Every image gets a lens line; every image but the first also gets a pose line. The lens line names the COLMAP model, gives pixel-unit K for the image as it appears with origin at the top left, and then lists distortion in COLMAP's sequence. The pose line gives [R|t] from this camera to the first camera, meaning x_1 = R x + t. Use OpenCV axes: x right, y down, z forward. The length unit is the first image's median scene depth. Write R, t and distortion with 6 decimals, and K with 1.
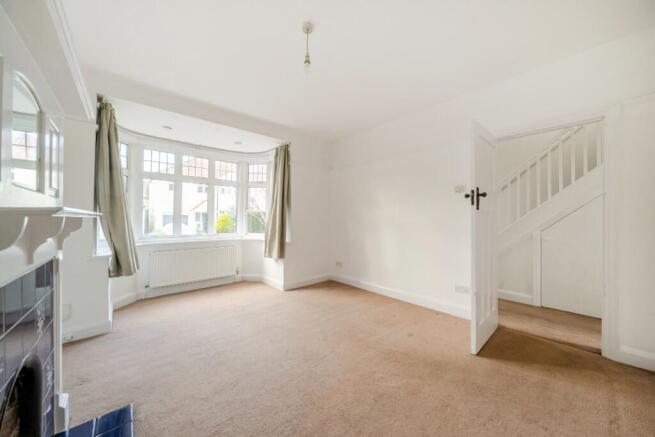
lens RADIAL K [[226.9, 0, 328.1], [0, 226.9, 217.2], [0, 0, 1]] dist [-0.000793, -0.000107]
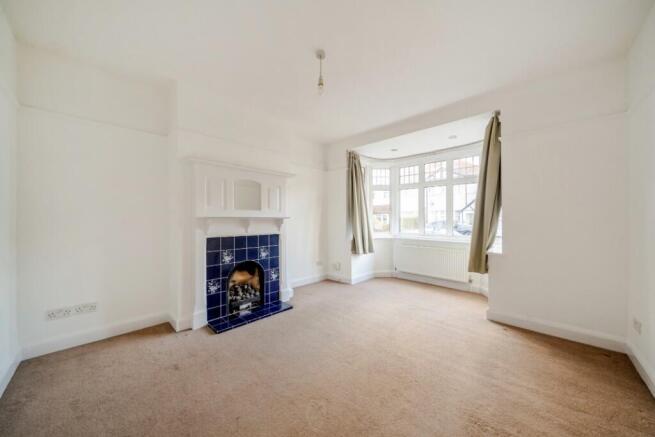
lens RADIAL K [[227.7, 0, 327.5], [0, 227.7, 218.5], [0, 0, 1]] dist [-0.000062, -0.000009]
pose [[0.083074, 0.000662, -0.996543, 0.505355], [0.001192, 0.999999, 0.000763, 0.000245], [0.996543, -0.001252, 0.083073, 0.441835]]
